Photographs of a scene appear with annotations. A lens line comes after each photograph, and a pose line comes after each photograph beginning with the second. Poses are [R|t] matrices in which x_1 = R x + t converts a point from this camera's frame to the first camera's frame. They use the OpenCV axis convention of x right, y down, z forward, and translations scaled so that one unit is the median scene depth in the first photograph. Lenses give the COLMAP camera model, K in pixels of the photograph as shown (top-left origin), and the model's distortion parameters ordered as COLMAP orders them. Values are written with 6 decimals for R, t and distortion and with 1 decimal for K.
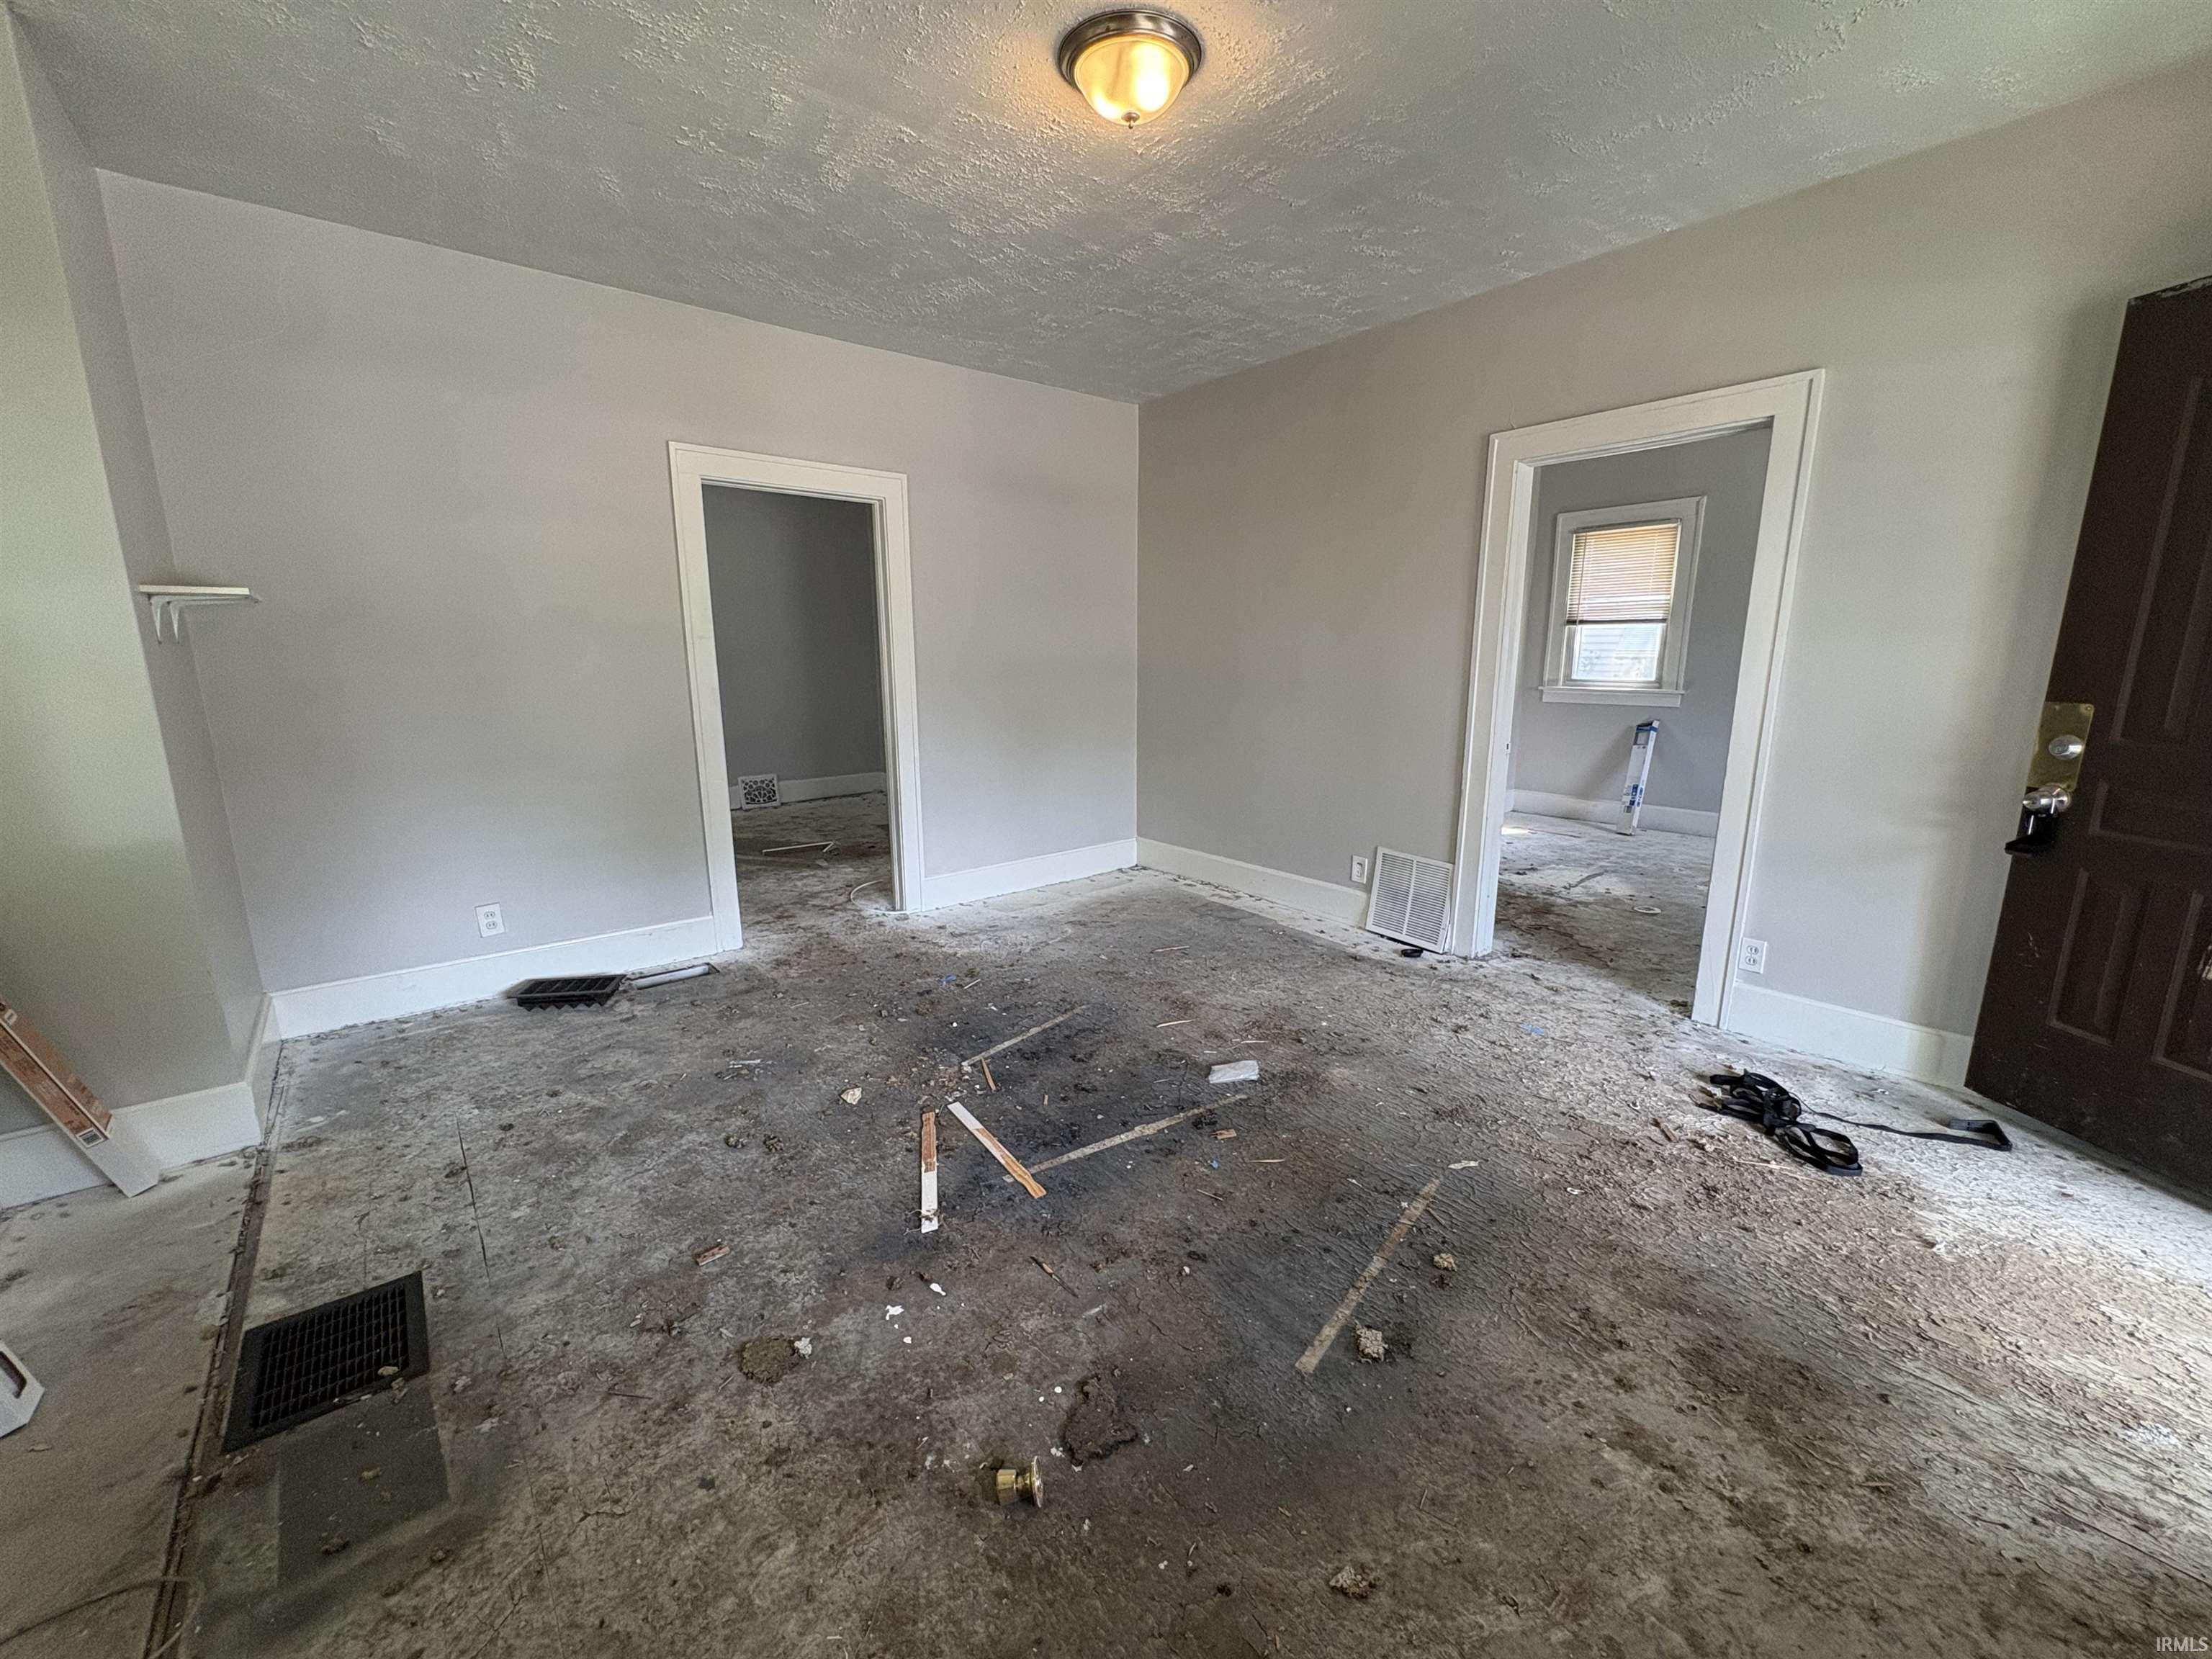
lens RADIAL K [[881.2, 0, 1104.5], [0, 881.2, 829.4], [0, 0, 1]] dist [-0.000002, 0.000411]
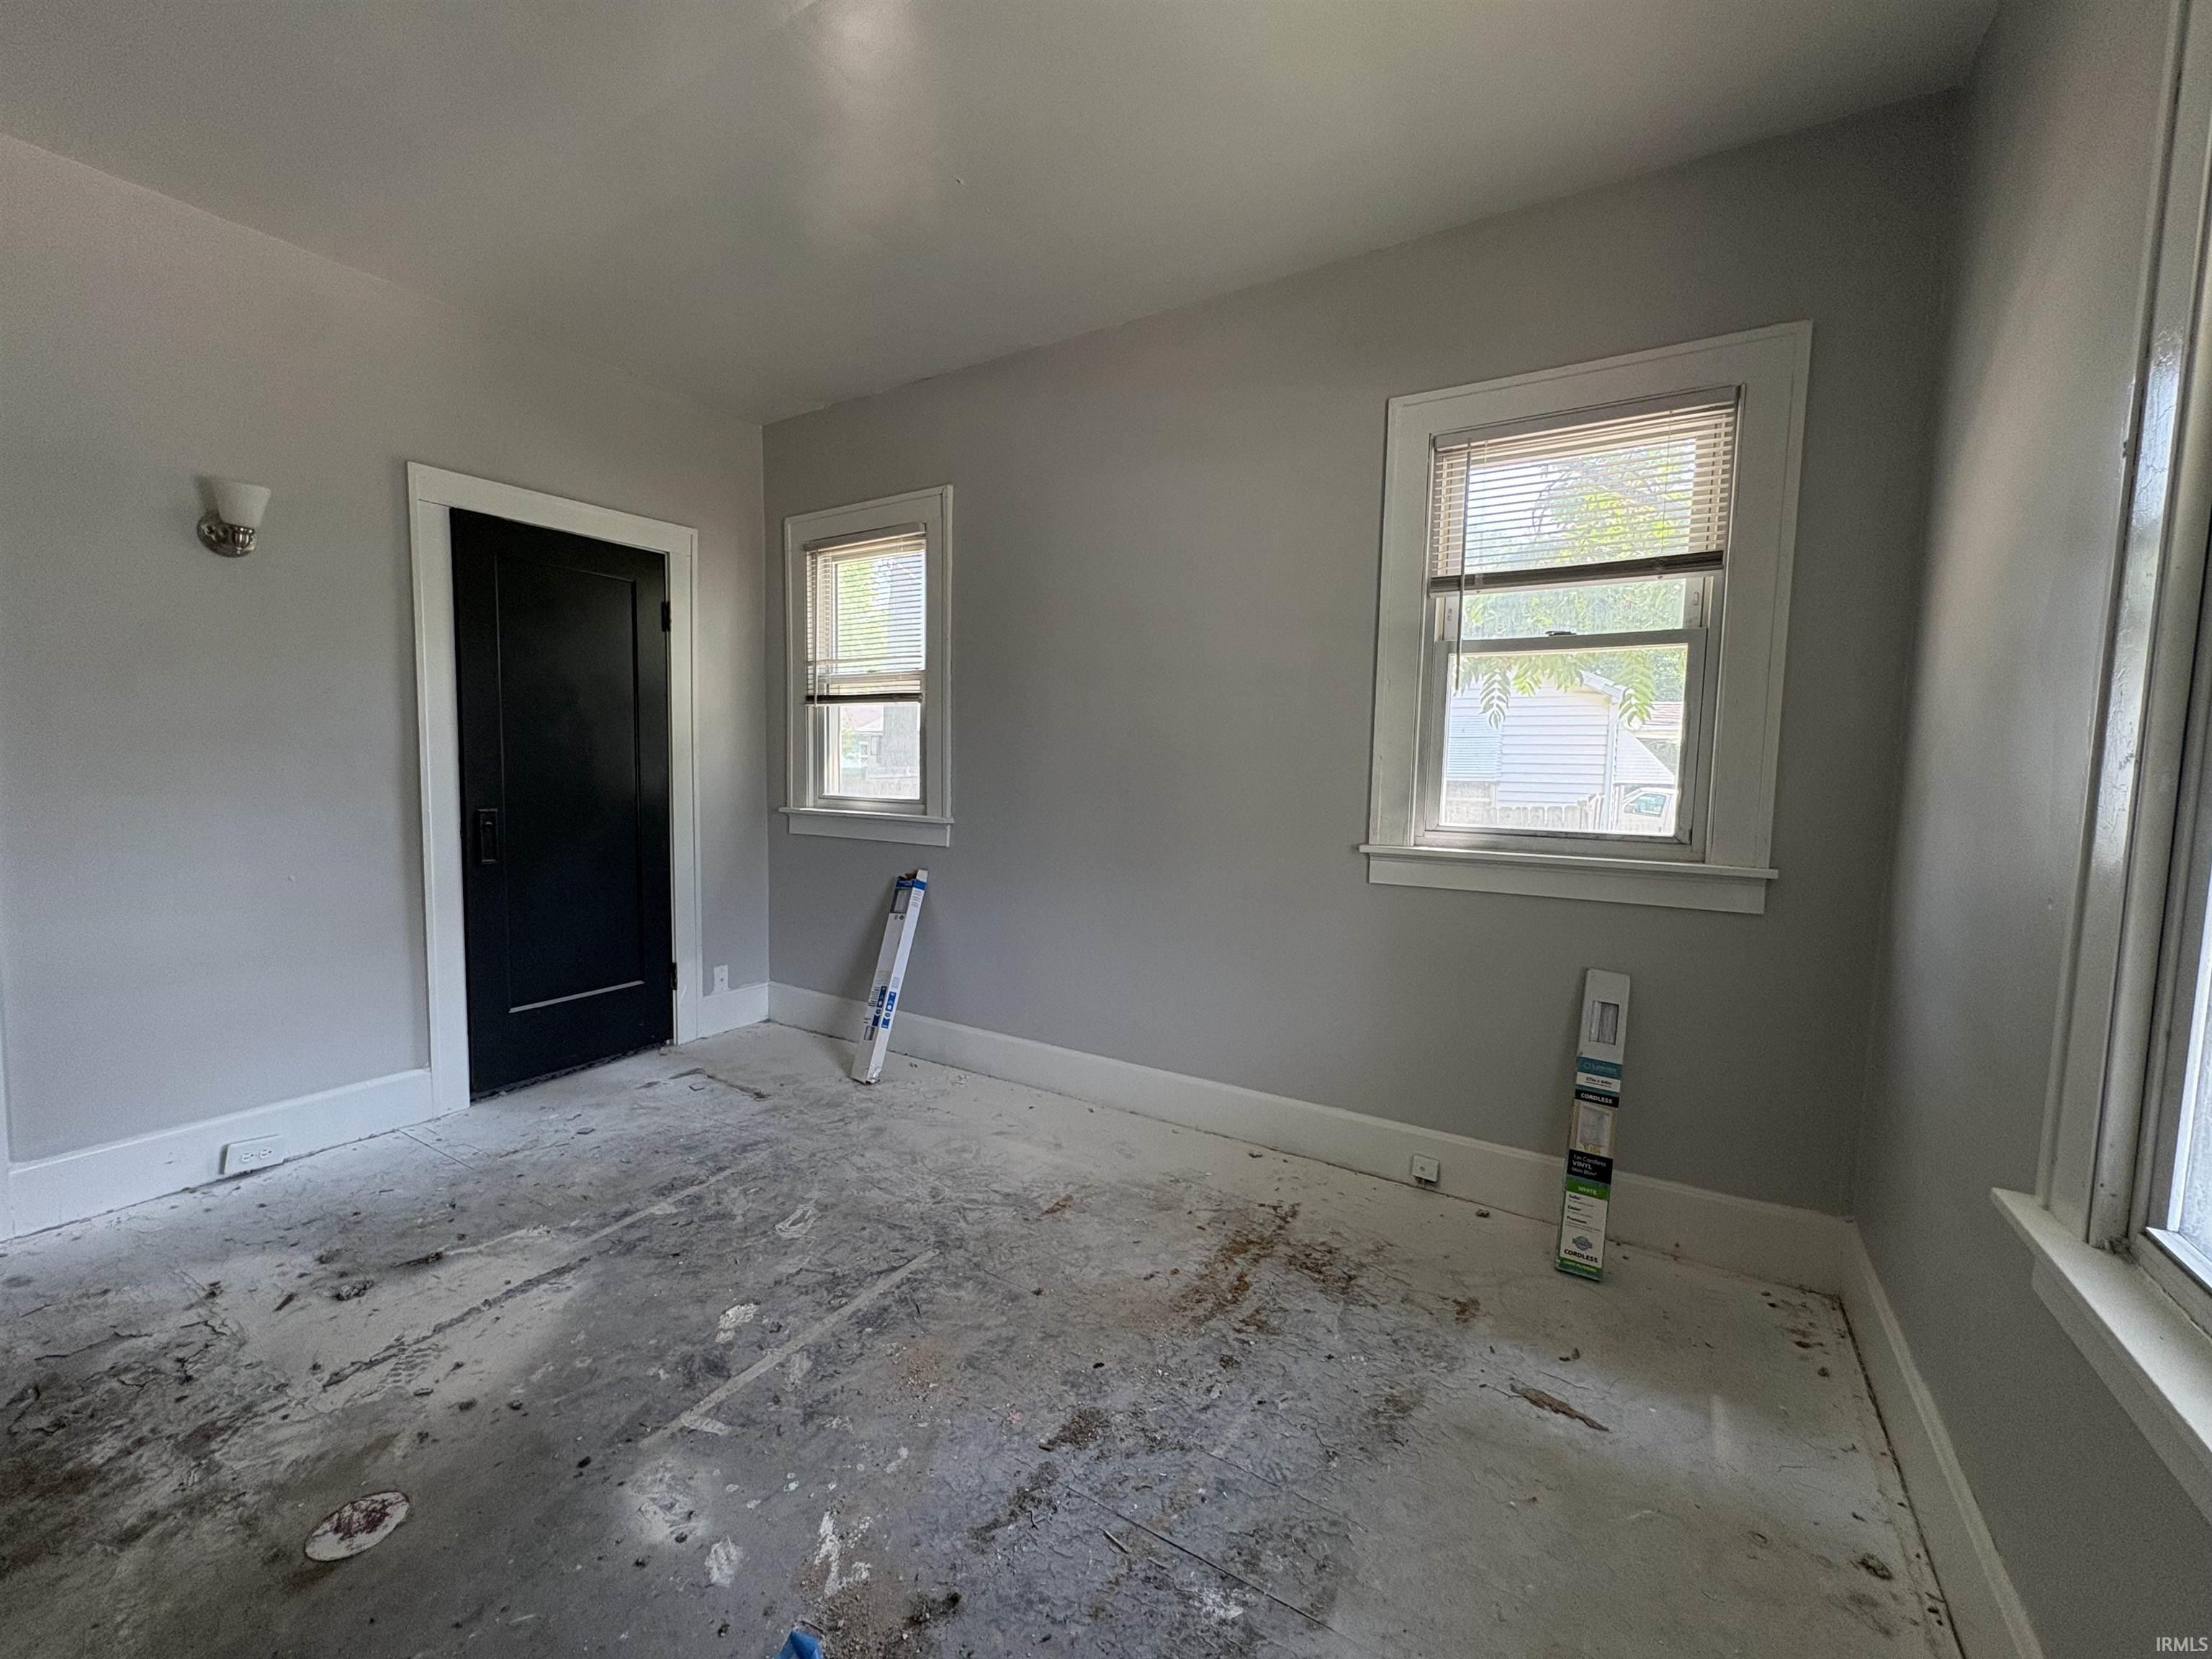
lens RADIAL K [[881.2, 0, 1103.2], [0, 881.2, 829.0], [0, 0, 1]] dist [-0.000002, 0.000411]
pose [[0.945598, 0.001568, 0.325333, 1.117088], [0.039011, 0.992227, -0.118169, -0.157580], [-0.322990, 0.124432, 0.938187, 0.862583]]
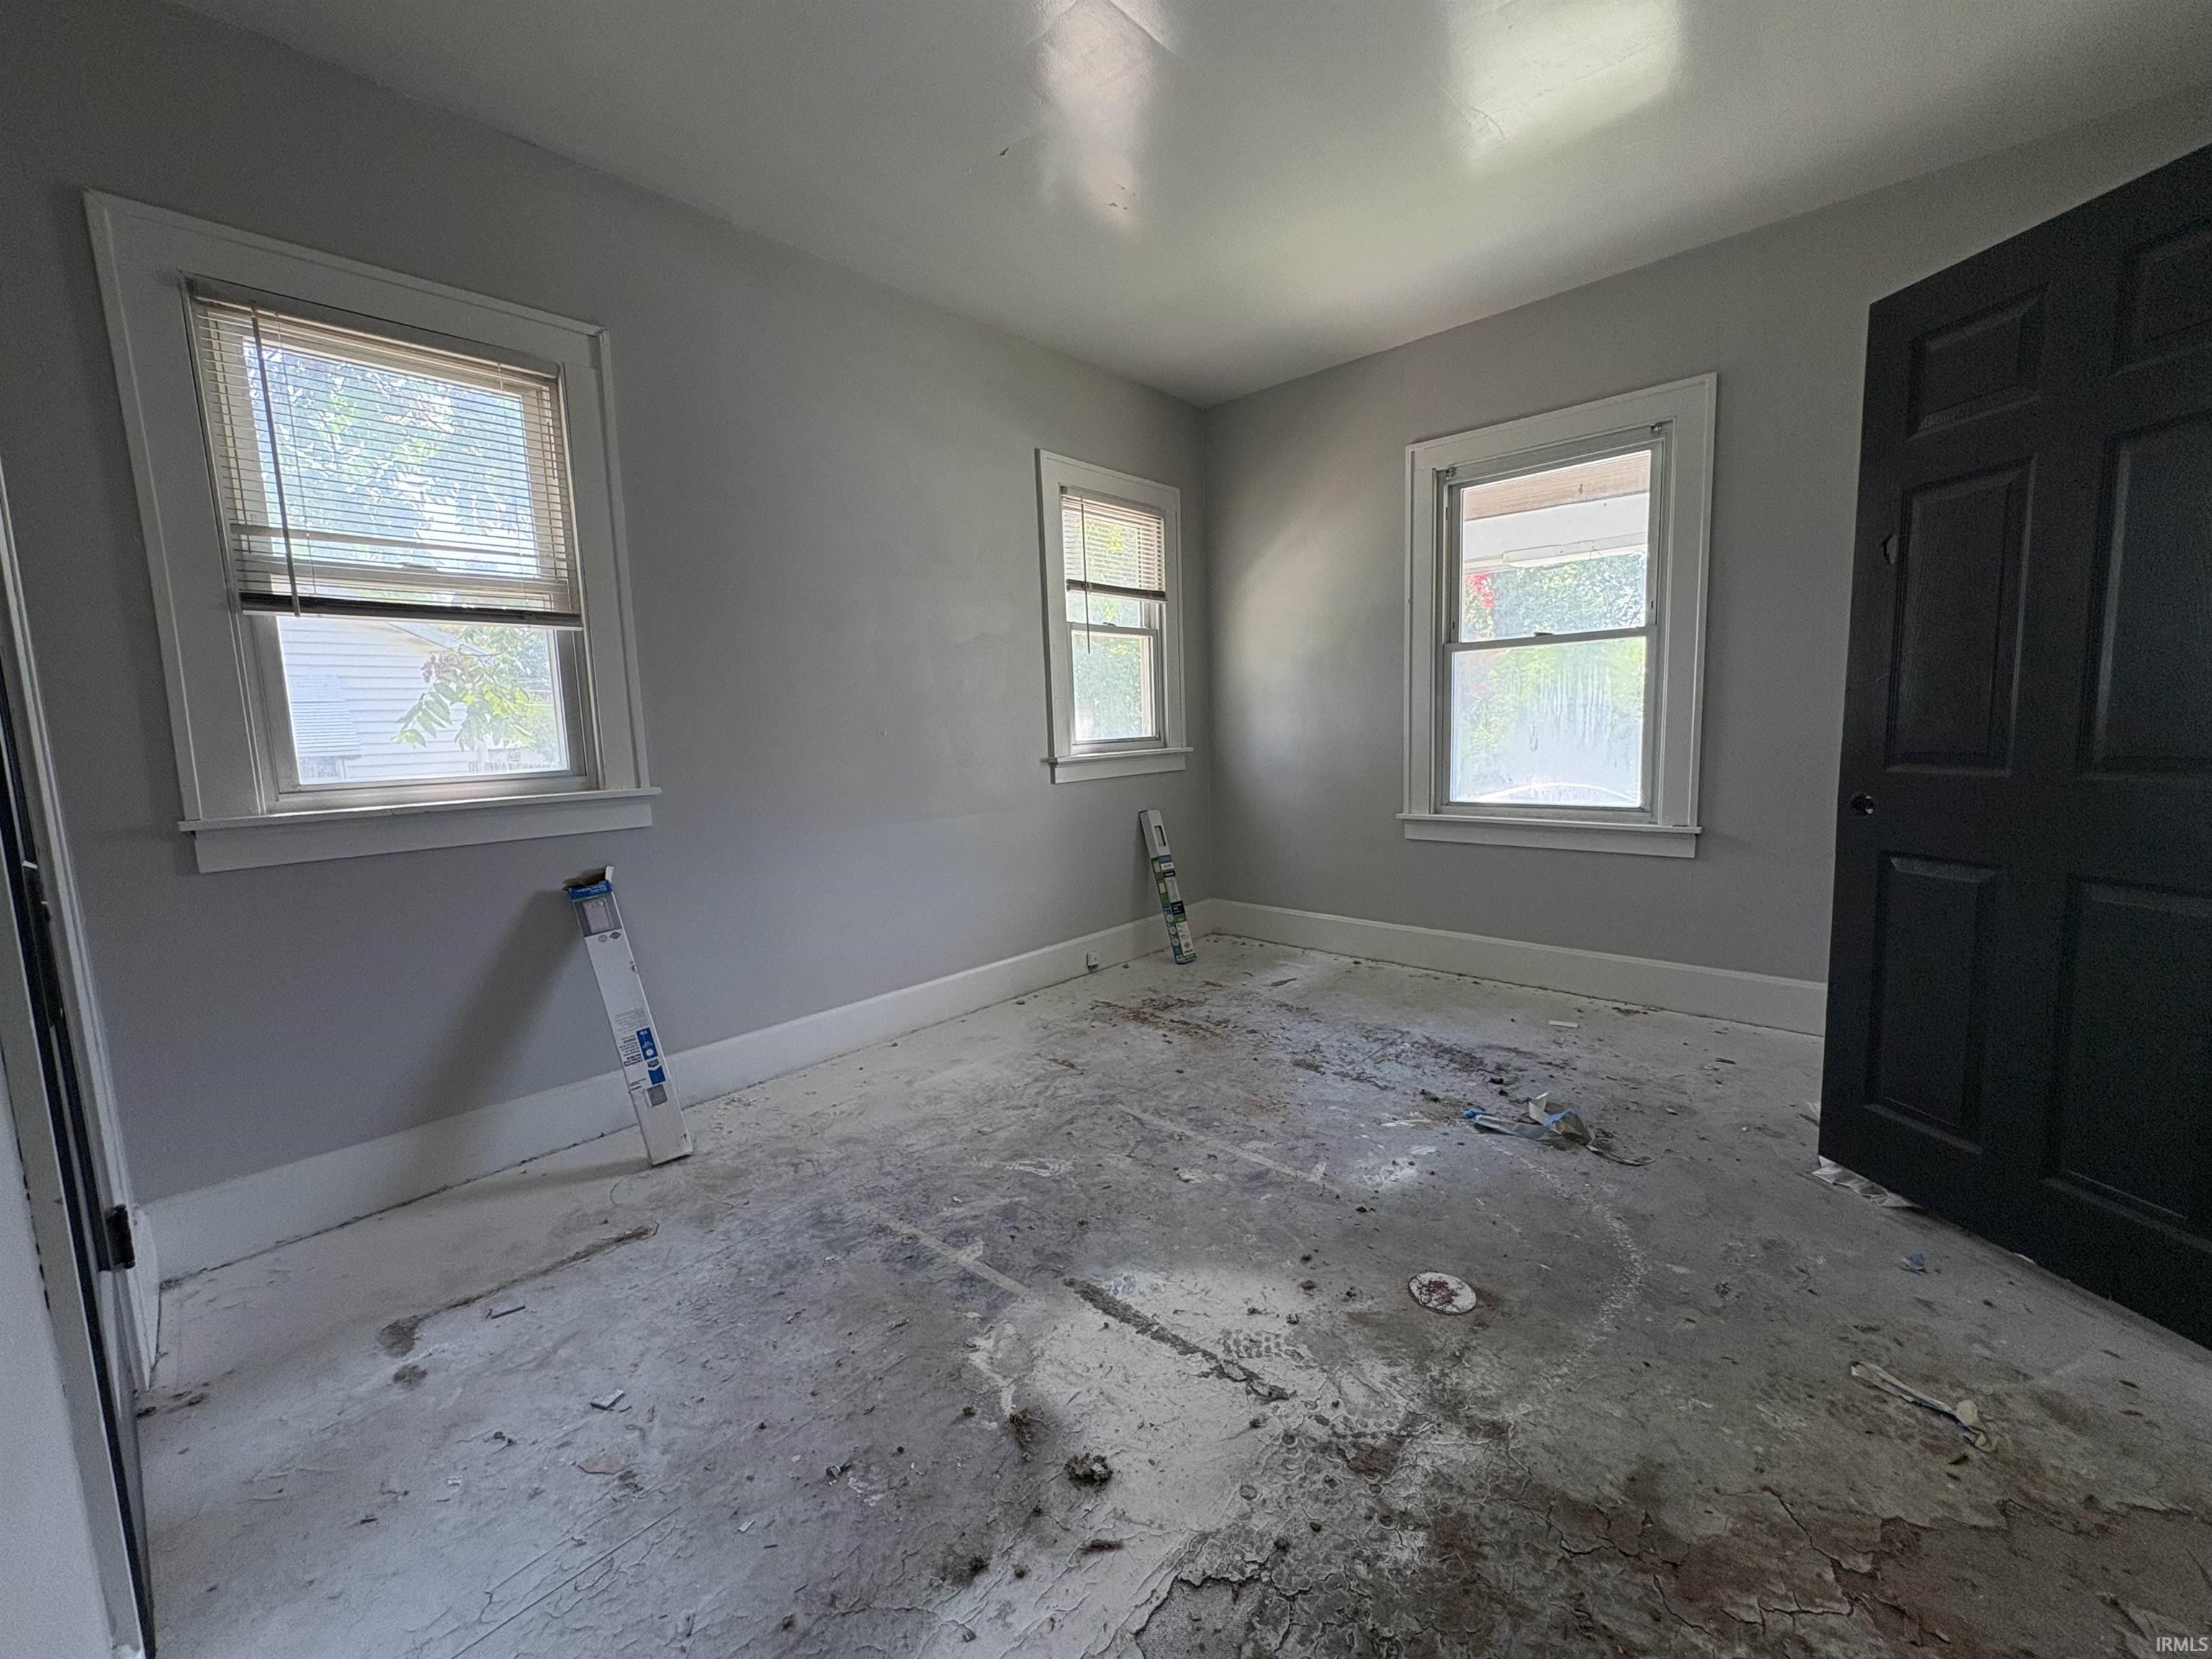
lens RADIAL K [[881.2, 0, 1112.2], [0, 881.2, 827.5], [0, 0, 1]] dist [-0.000002, 0.000411]
pose [[-0.141707, -0.104749, 0.984351, 0.399107], [0.233776, 0.962717, 0.136102, -0.286644], [-0.961908, 0.249405, -0.111936, 1.658443]]
